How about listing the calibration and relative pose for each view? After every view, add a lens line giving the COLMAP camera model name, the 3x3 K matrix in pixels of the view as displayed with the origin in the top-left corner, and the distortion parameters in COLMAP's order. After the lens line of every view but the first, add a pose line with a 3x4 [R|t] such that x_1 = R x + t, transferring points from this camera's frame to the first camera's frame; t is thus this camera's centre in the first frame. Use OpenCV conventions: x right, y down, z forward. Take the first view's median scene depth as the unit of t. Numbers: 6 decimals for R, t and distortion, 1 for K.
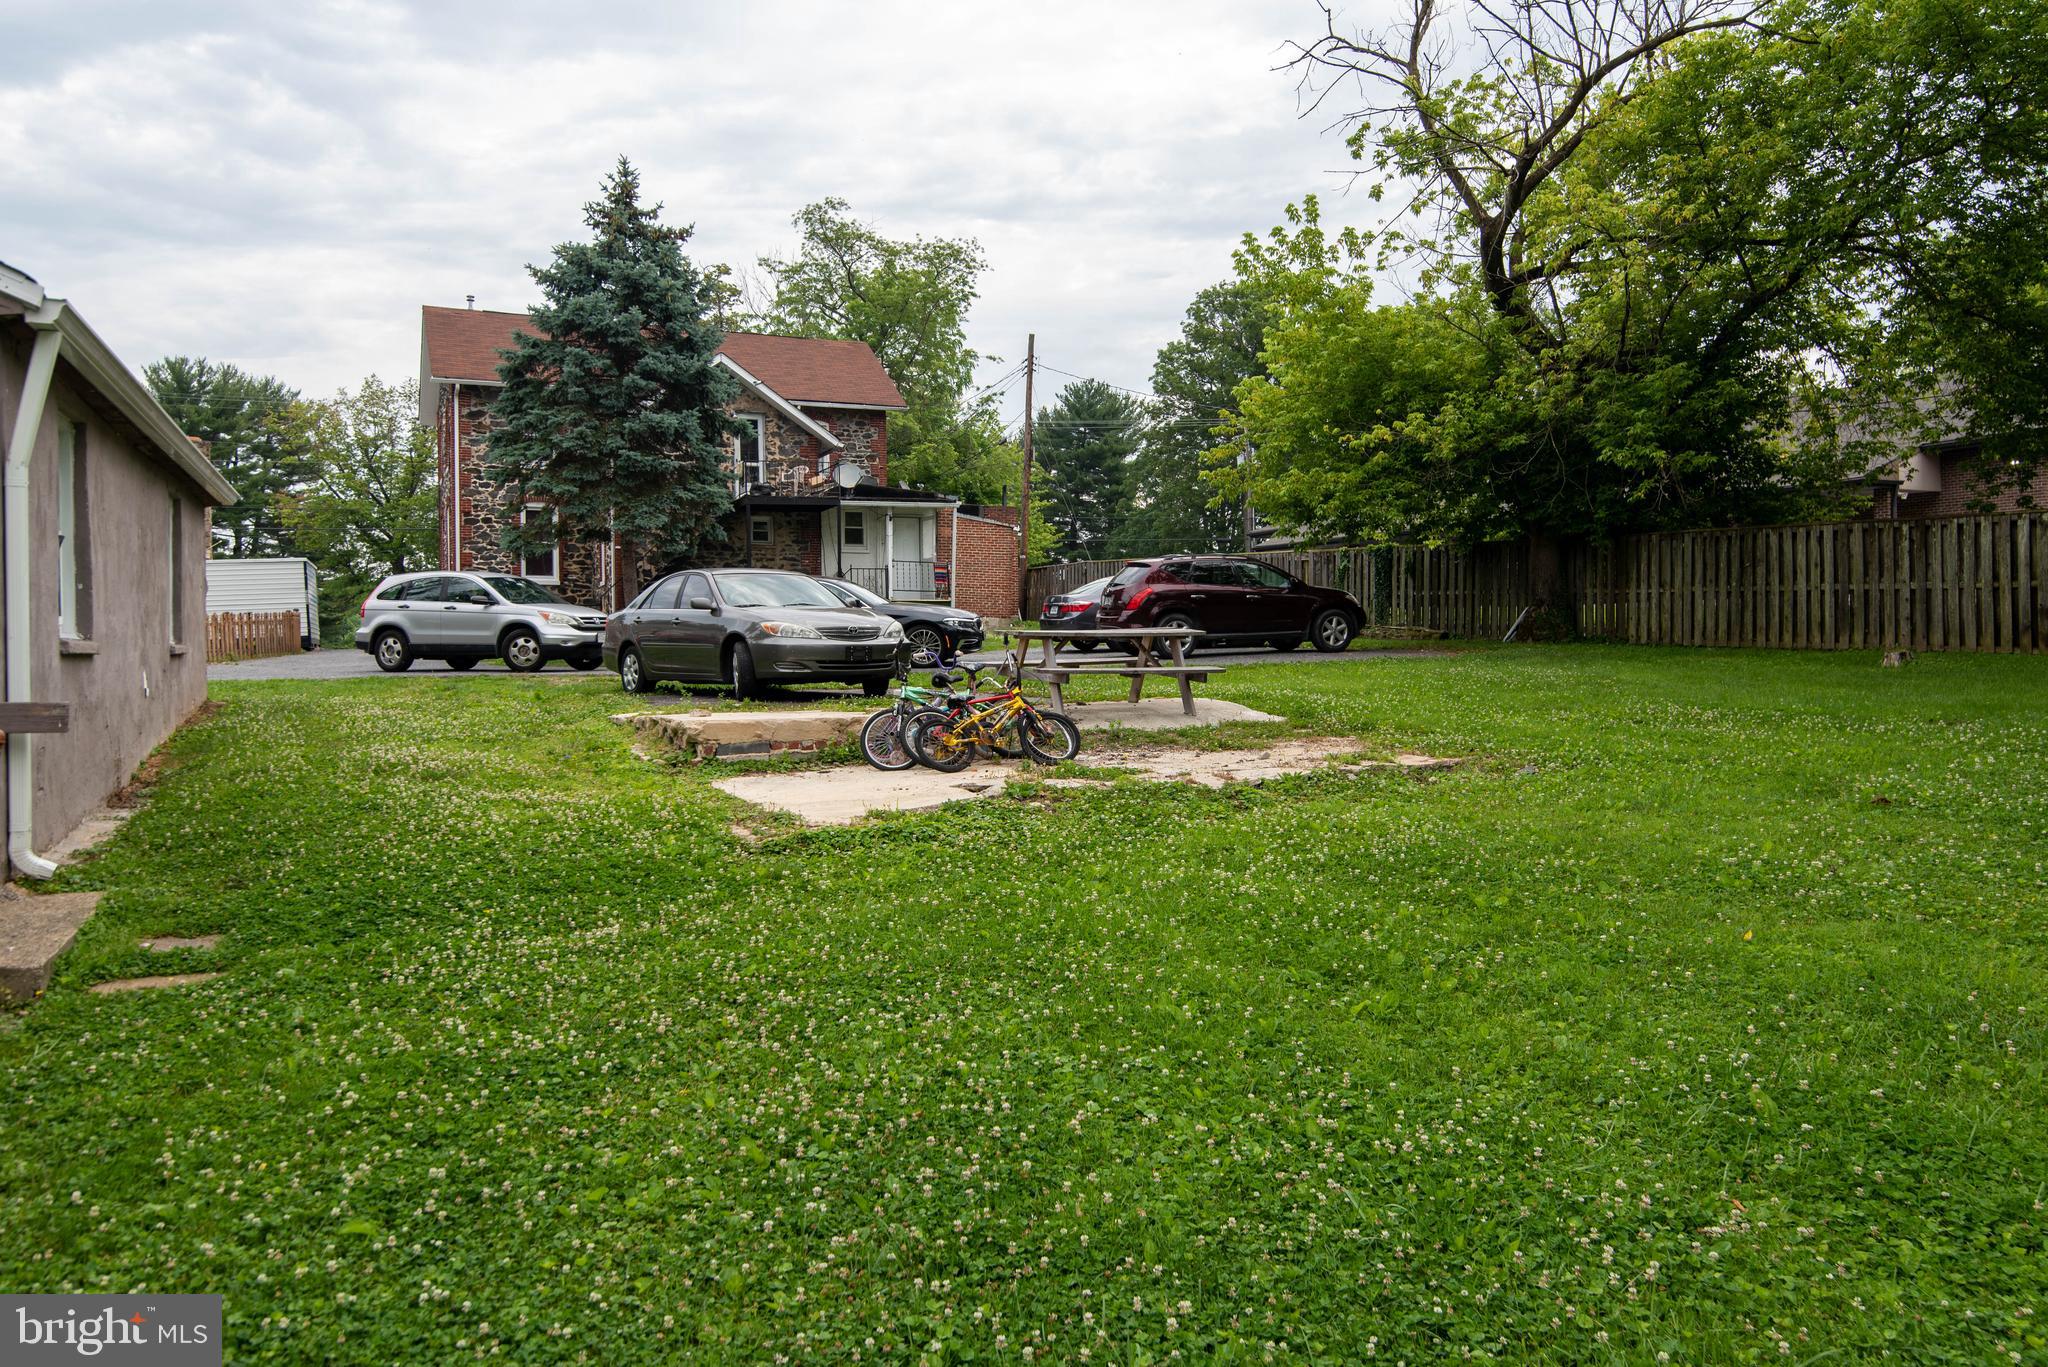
lens RADIAL K [[1404.1, 0, 1033.4], [0, 1404.1, 673.1], [0, 0, 1]] dist [-0.015055, -0.002982]
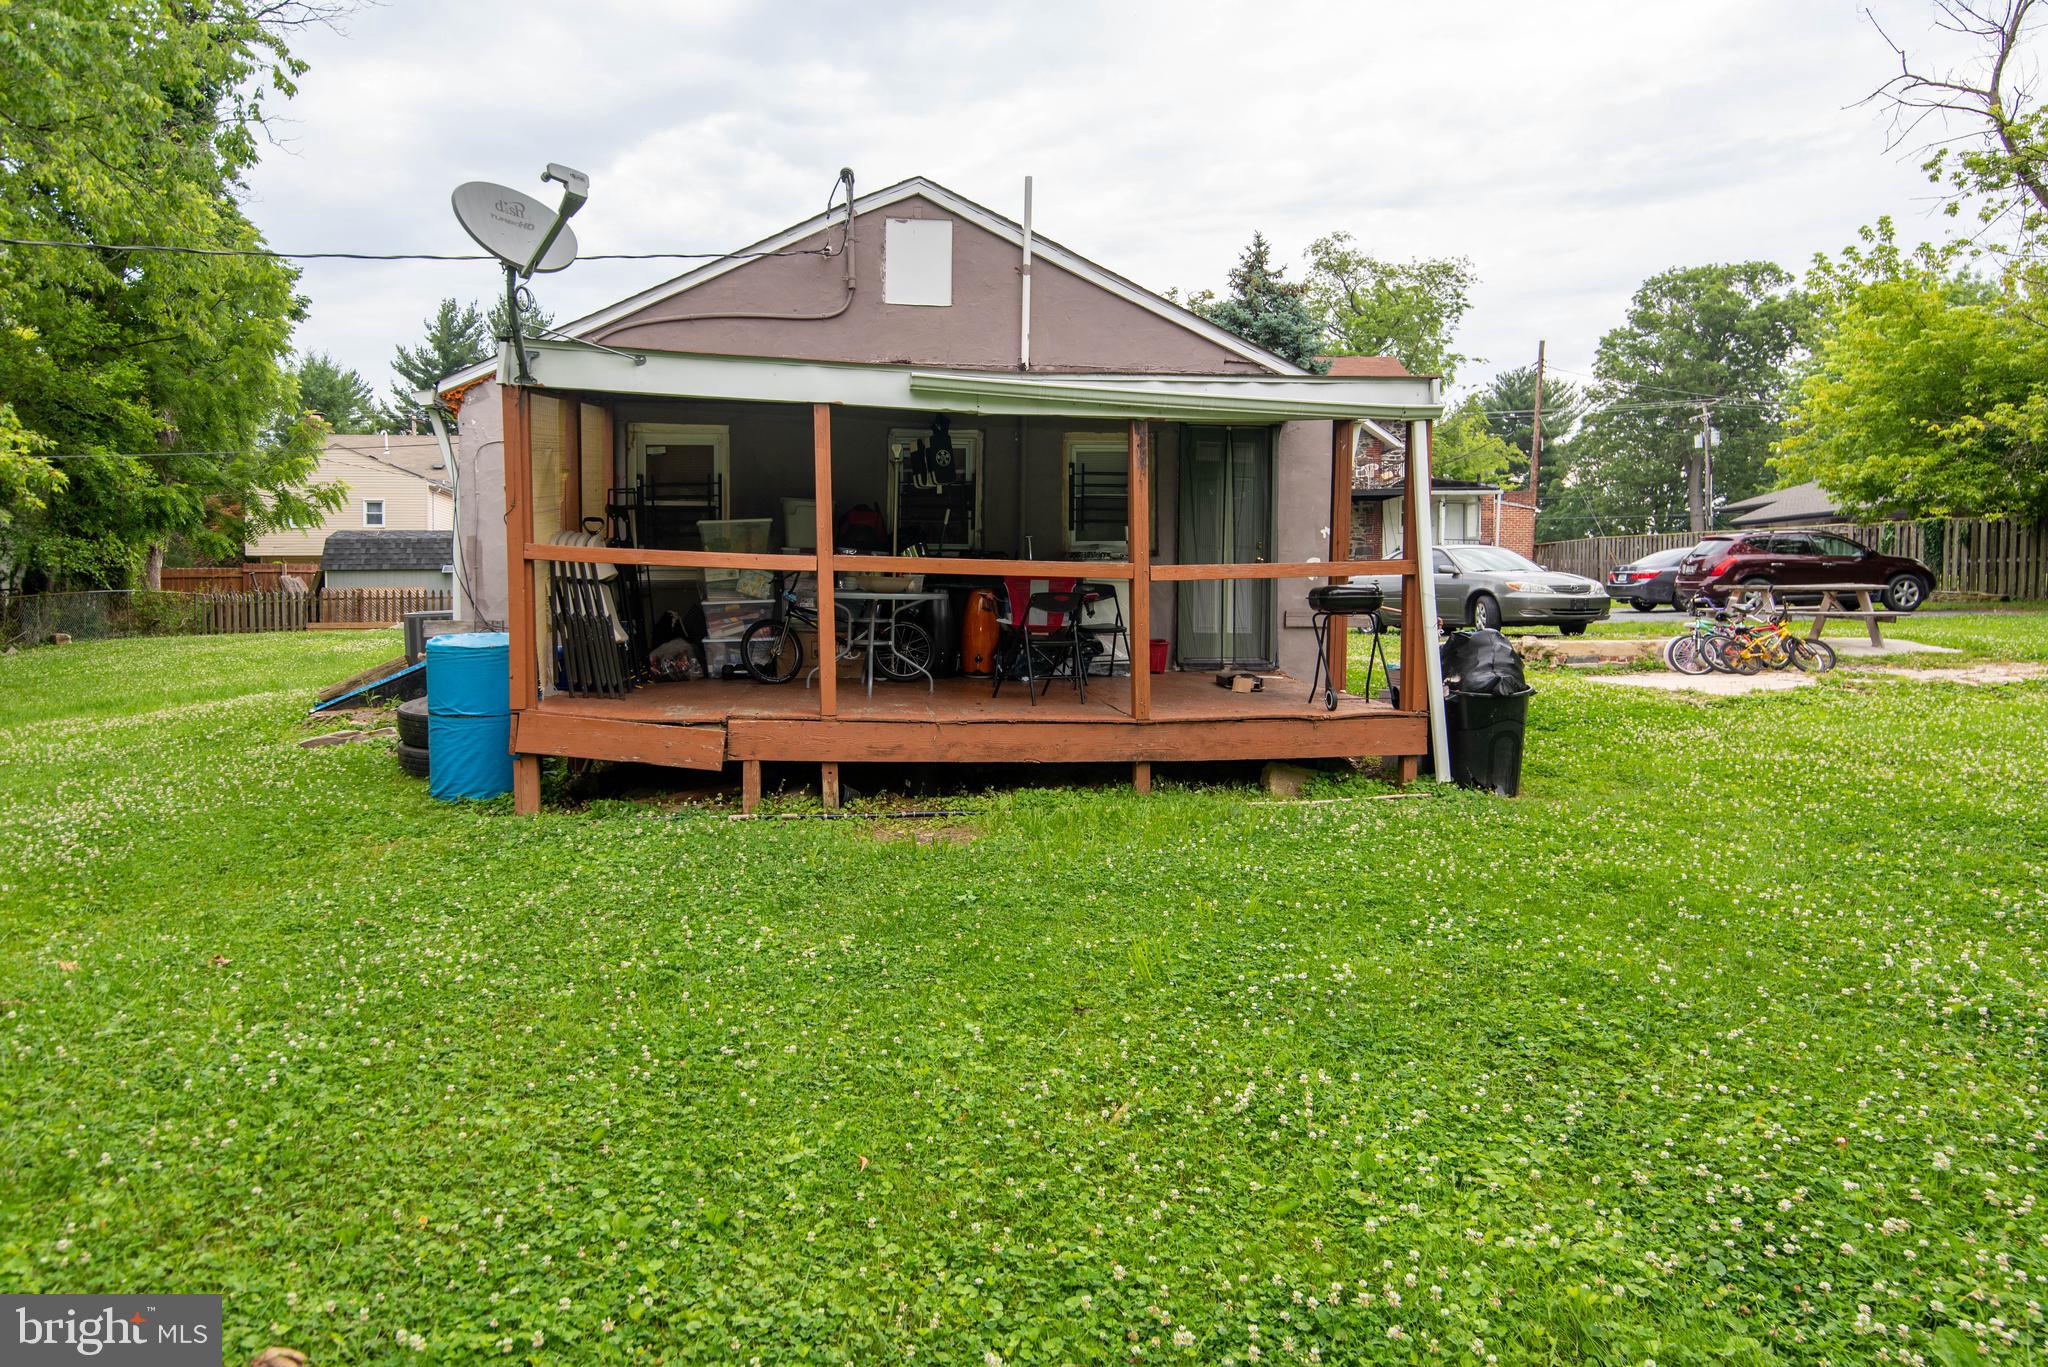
lens RADIAL K [[1244.5, 0, 1007.6], [0, 1244.5, 668.6], [0, 0, 1]] dist [-0.015258, -0.001632]
pose [[0.944696, 0.017093, -0.327501, -0.137270], [-0.010148, 0.999686, 0.022902, 0.014879], [0.327789, -0.018312, 0.944573, -0.190949]]
